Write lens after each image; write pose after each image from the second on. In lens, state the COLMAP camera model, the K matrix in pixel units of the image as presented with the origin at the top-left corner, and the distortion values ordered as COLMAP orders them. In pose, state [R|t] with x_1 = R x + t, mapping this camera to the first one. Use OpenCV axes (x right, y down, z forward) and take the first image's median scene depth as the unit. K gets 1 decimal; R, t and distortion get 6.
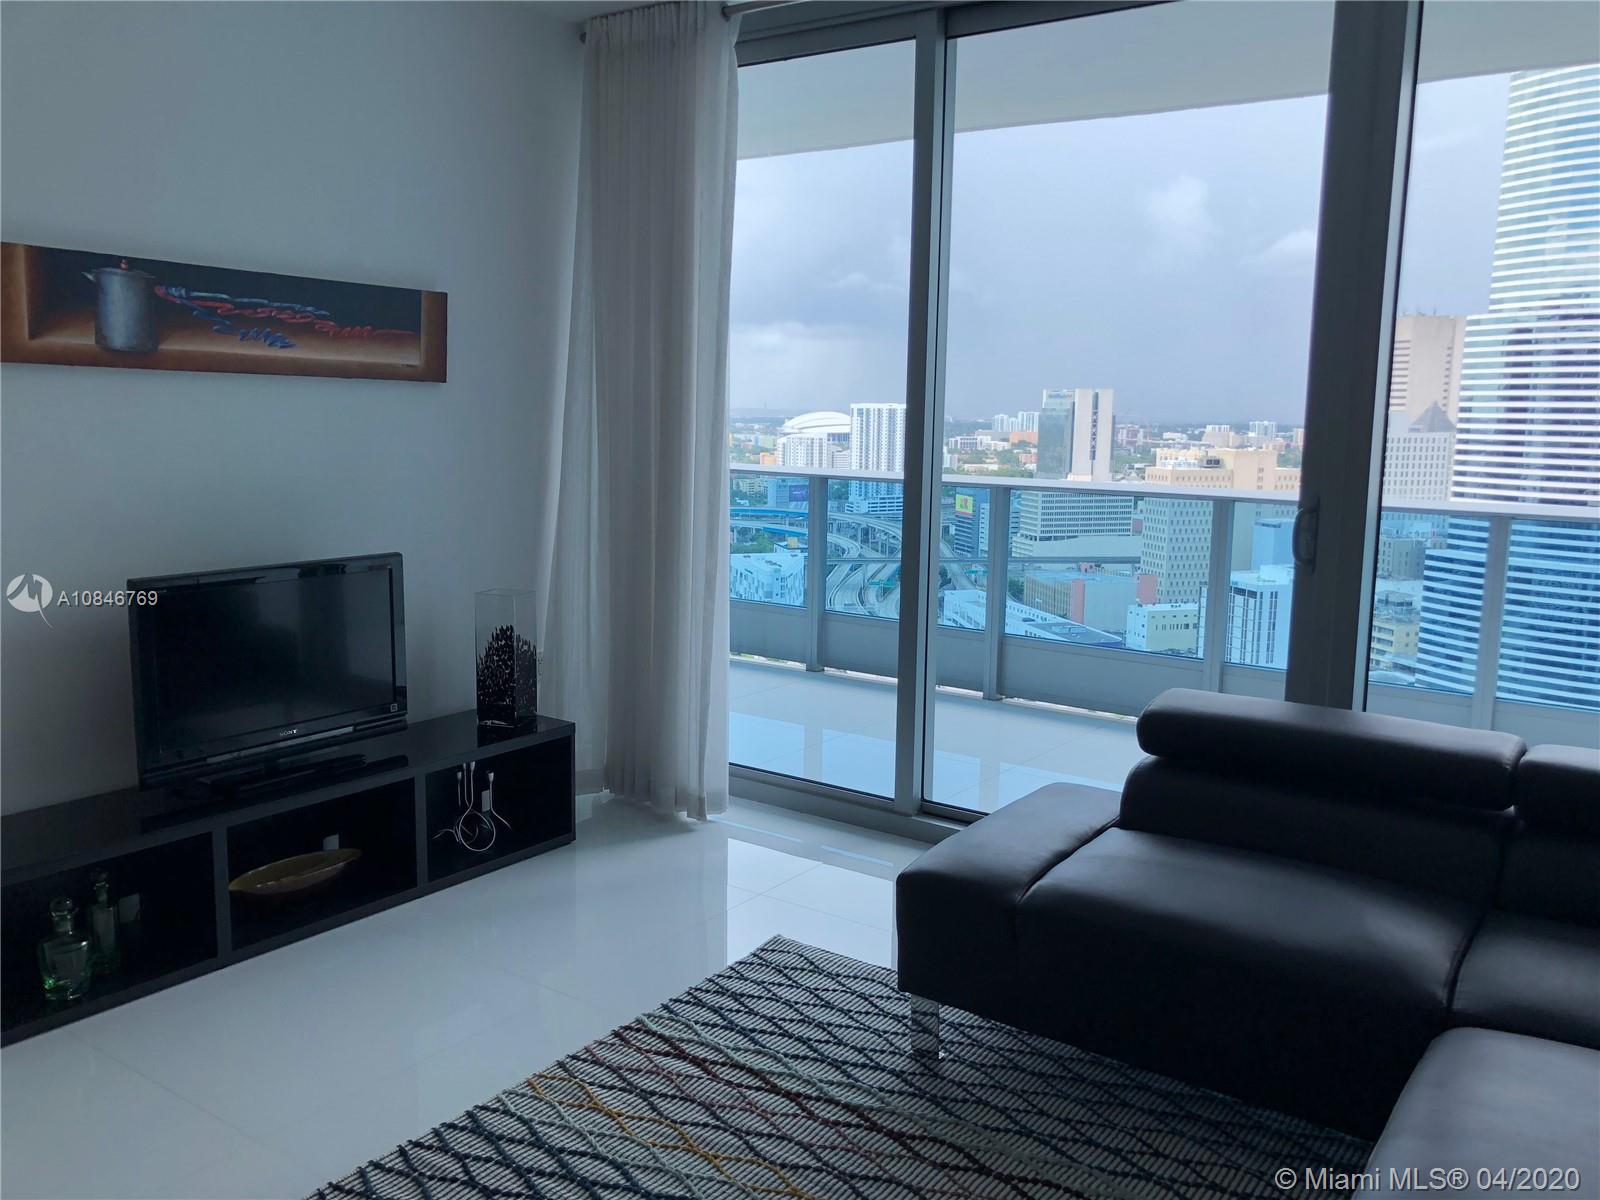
lens RADIAL K [[1311.6, 0, 802.7], [0, 1311.6, 596.8], [0, 0, 1]] dist [0.050341, -0.047154]
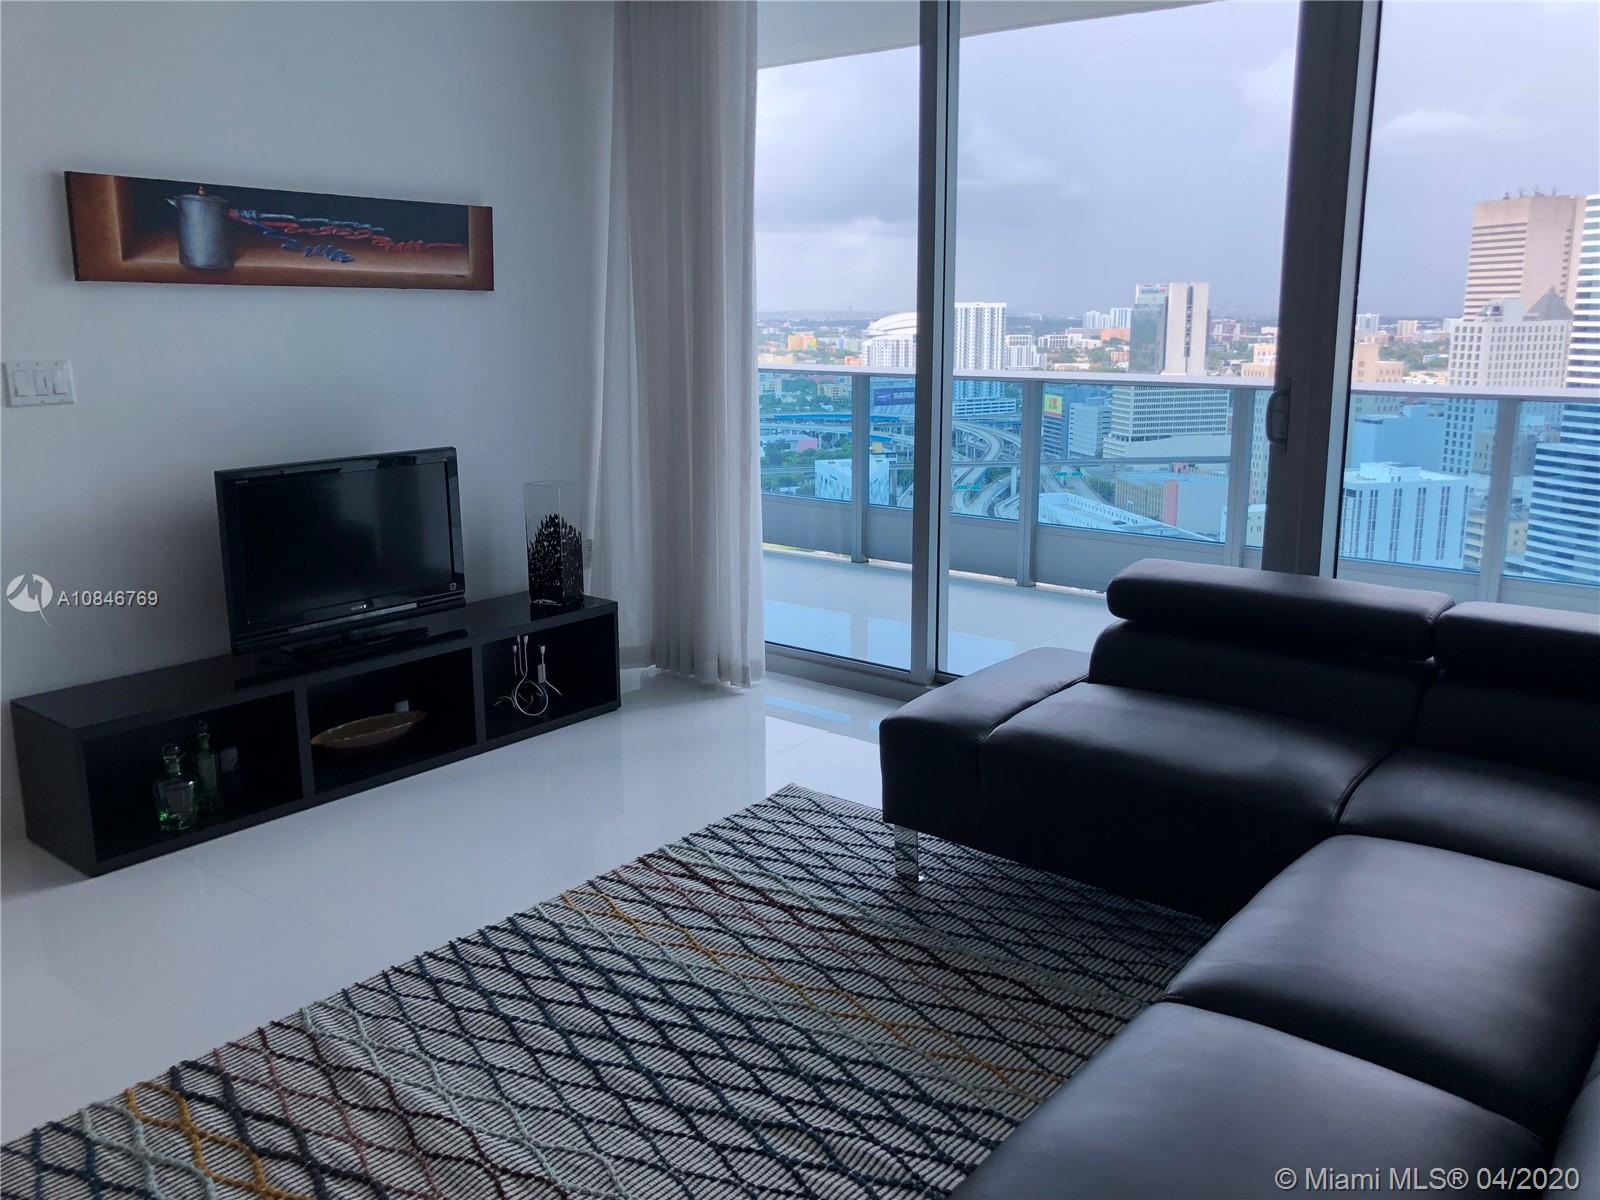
lens RADIAL K [[1311.6, 0, 805.1], [0, 1311.6, 578.4], [0, 0, 1]] dist [0.050341, -0.047154]
pose [[0.997854, -0.008194, -0.064962, 0.072736], [0.011956, 0.998261, 0.057725, 0.019722], [0.064376, -0.058378, 0.996217, -0.110755]]
